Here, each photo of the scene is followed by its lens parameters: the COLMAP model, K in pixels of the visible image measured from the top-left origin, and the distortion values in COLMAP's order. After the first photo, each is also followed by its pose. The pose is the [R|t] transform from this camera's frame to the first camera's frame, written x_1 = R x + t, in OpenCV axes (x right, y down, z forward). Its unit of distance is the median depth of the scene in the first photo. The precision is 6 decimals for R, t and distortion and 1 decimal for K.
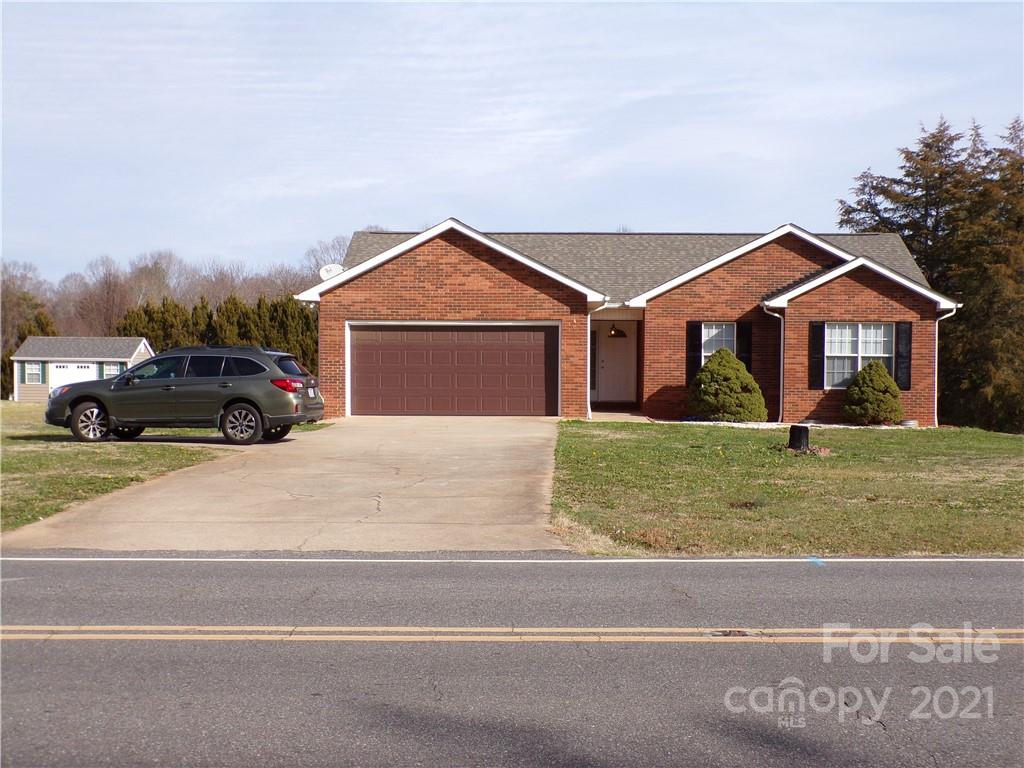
lens RADIAL K [[1251.8, 0, 512.0], [0, 1251.8, 384.0], [0, 0, 1]] dist [-0.006817, -0.003660]
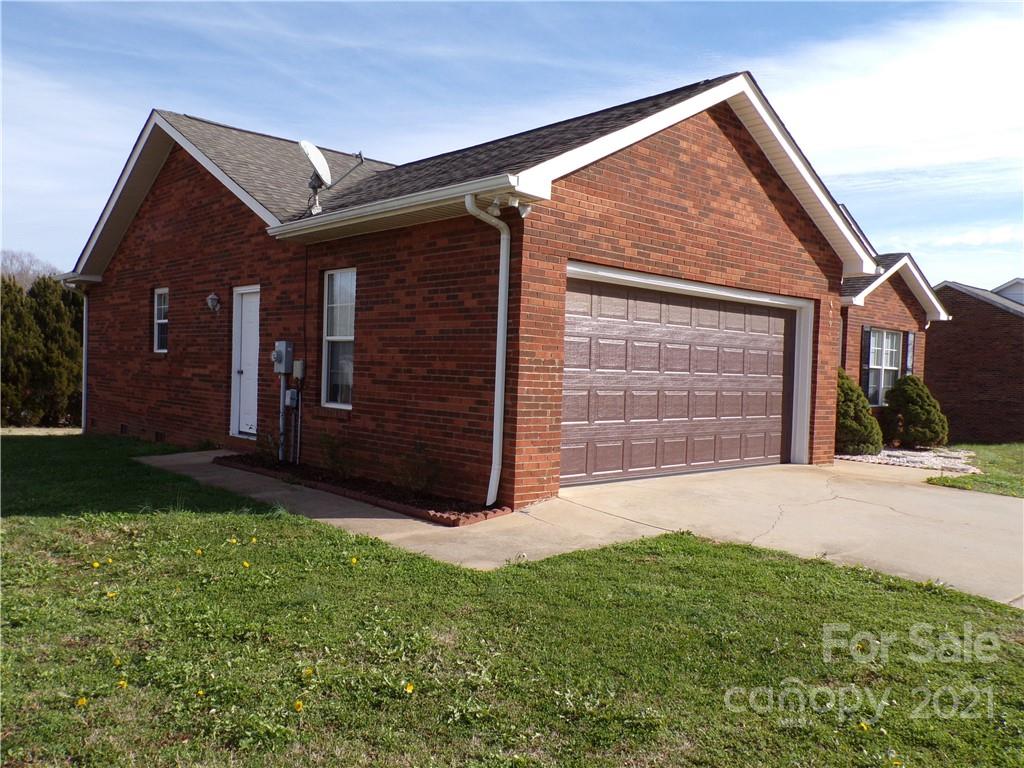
lens RADIAL K [[828.7, 0, 512.0], [0, 828.7, 384.0], [0, 0, 1]] dist [0.004958, 0.001477]
pose [[0.739424, 0.007432, 0.673199, -0.328020], [-0.016013, 0.999850, 0.006549, -0.012385], [-0.673050, -0.015622, 0.739432, 0.811445]]
